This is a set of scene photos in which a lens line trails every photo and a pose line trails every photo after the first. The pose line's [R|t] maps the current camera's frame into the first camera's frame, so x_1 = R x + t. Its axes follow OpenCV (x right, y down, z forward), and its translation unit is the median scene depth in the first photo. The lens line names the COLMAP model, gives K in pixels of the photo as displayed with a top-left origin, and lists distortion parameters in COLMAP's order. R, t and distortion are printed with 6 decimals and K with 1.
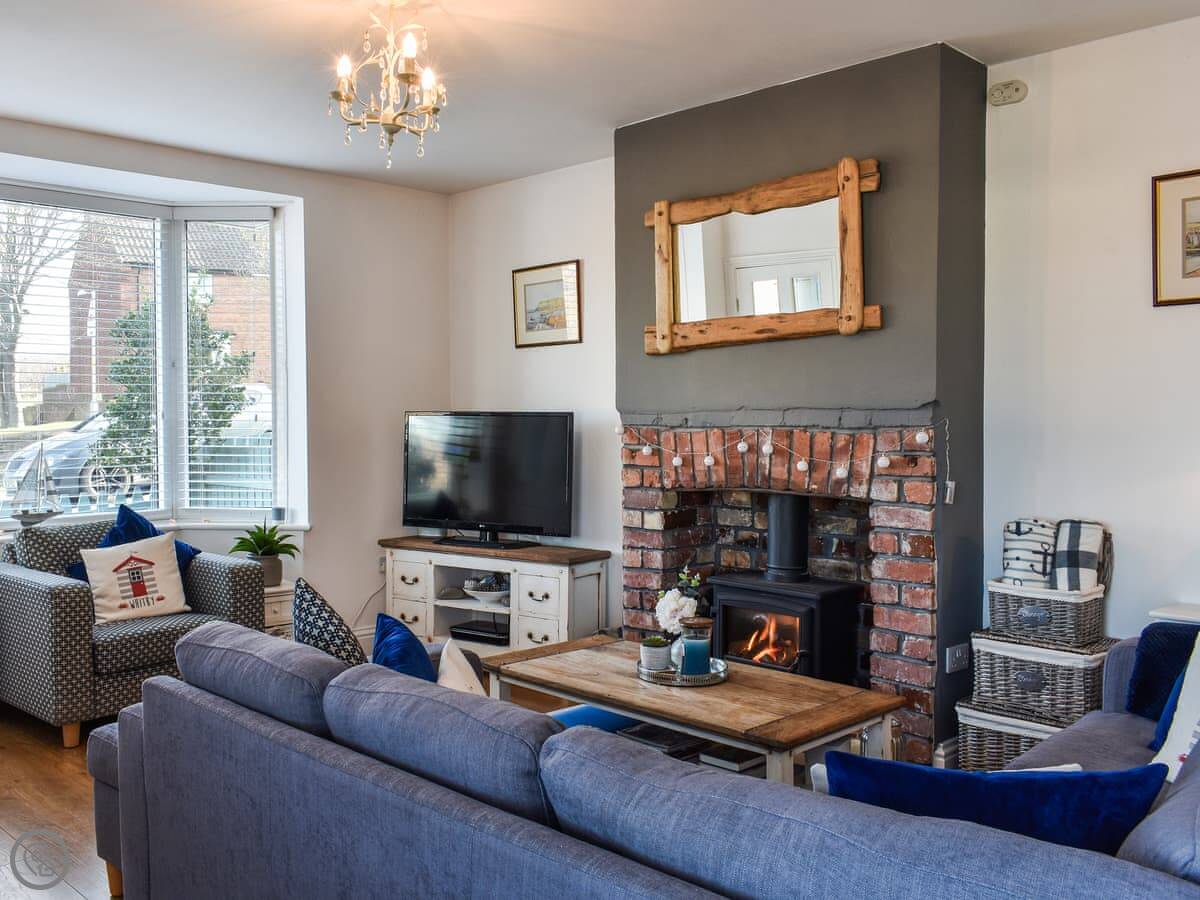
lens RADIAL K [[1116.5, 0, 600.0], [0, 1116.5, 450.0], [0, 0, 1]] dist [0.001317, 0.000182]
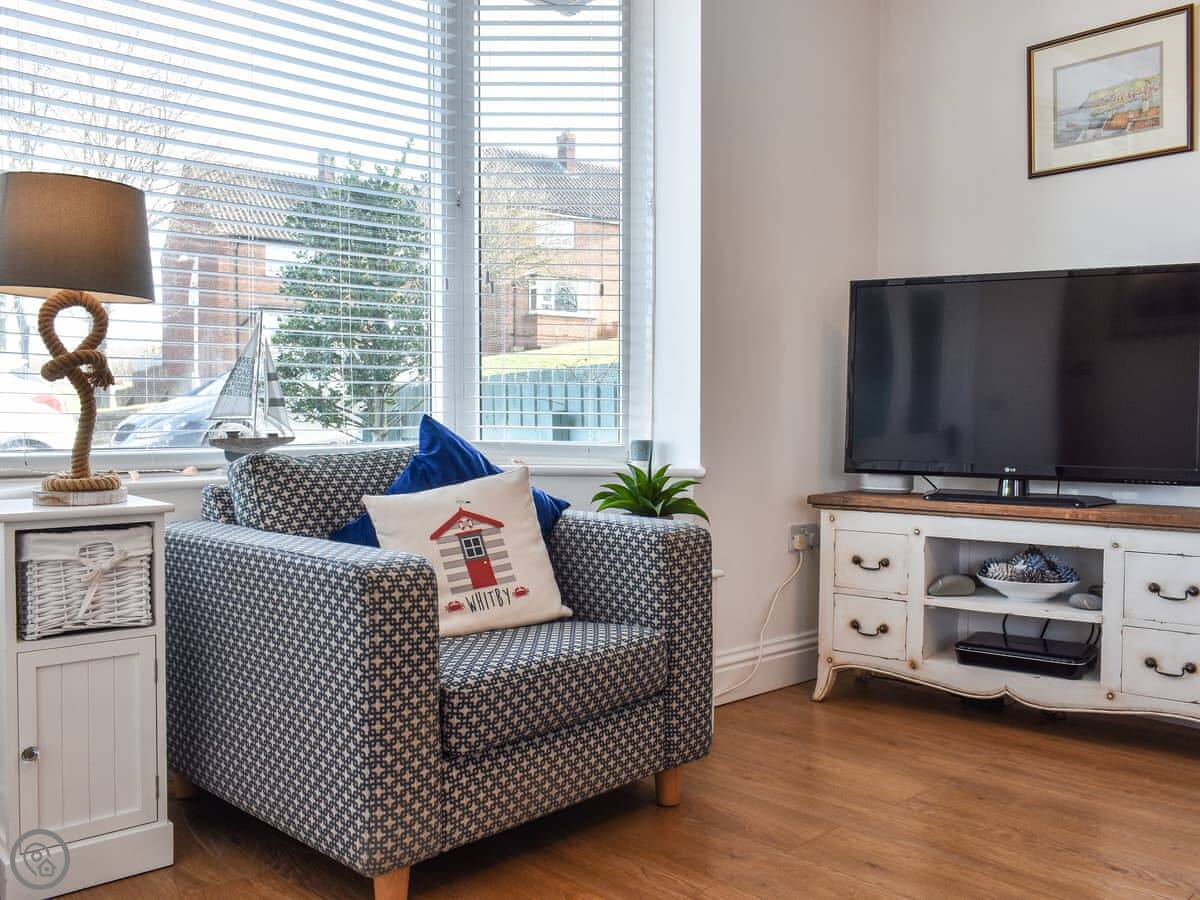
lens RADIAL K [[1122.6, 0, 687.4], [0, 1122.6, 449.8], [0, 0, 1]] dist [0.003910, -0.010029]
pose [[0.999986, 0.005285, 0.000639, -0.312027], [-0.005288, 0.999976, 0.004439, 0.063892], [-0.000616, -0.004443, 0.999990, 0.477364]]
